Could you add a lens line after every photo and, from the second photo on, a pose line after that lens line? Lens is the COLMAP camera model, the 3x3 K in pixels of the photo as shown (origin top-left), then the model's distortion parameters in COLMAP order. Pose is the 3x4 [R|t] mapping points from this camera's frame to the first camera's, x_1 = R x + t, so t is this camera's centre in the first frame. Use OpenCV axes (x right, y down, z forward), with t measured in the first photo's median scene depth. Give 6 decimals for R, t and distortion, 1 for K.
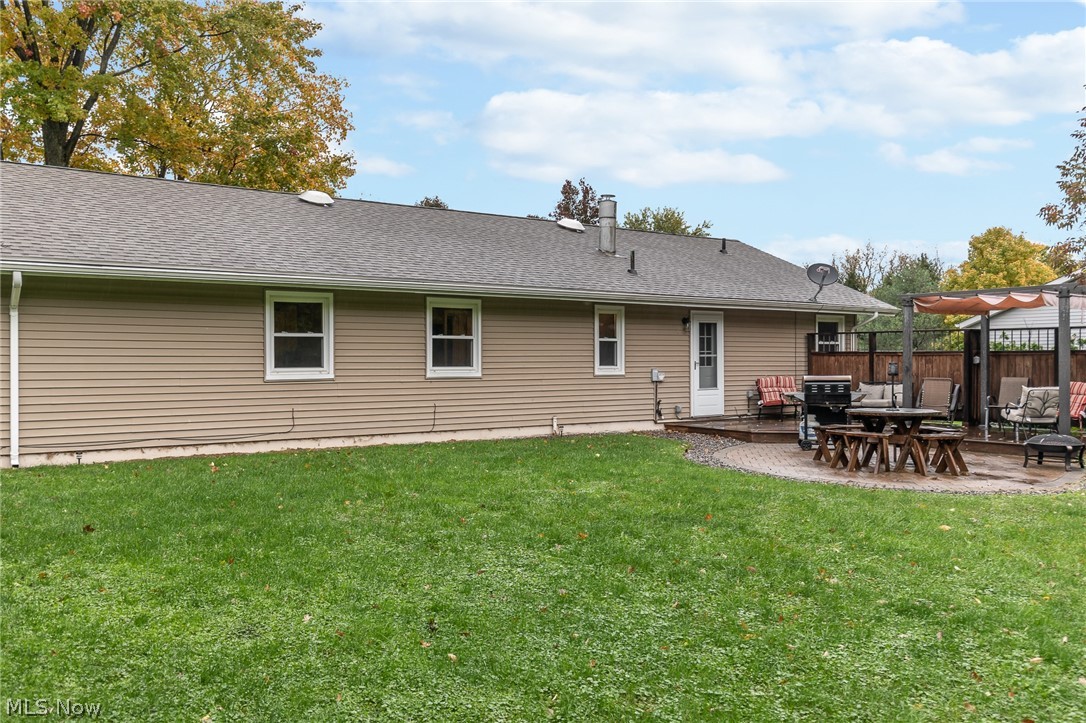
lens RADIAL K [[874.1, 0, 543.1], [0, 874.1, 361.5], [0, 0, 1]] dist [-0.001211, -0.000674]
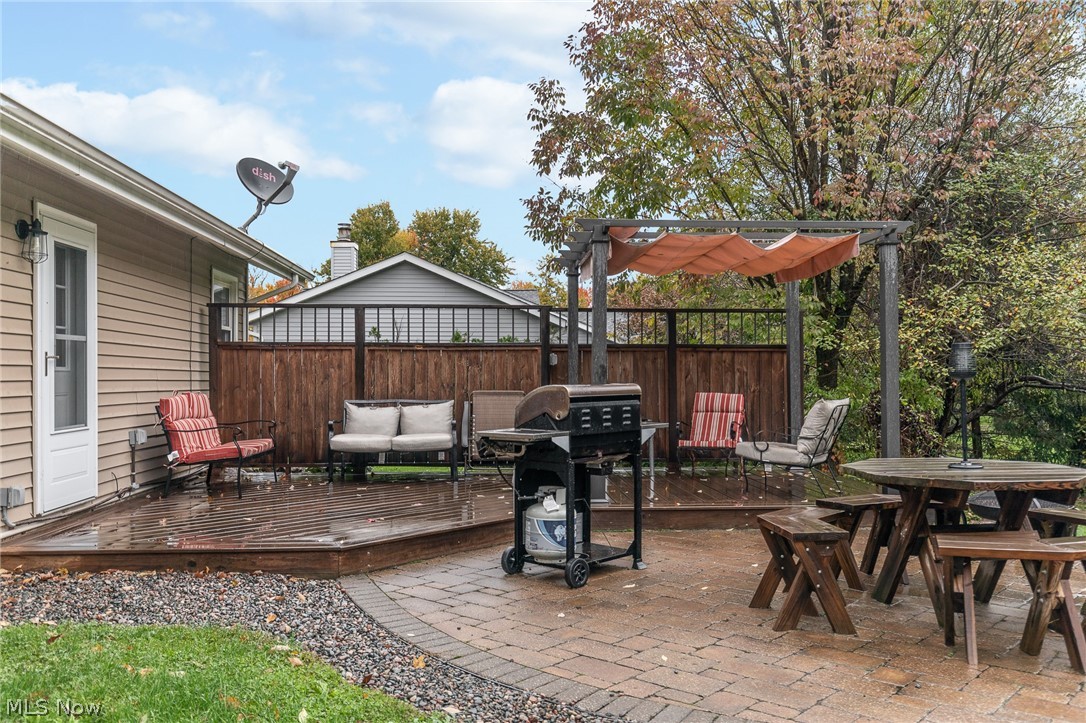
lens RADIAL K [[905.5, 0, 542.8], [0, 905.5, 361.3], [0, 0, 1]] dist [0.010419, 0.004632]
pose [[0.512134, 0.015876, 0.858759, -0.033479], [0.002160, 0.999802, -0.019771, 0.010894], [-0.858903, 0.011981, 0.511998, 0.644898]]
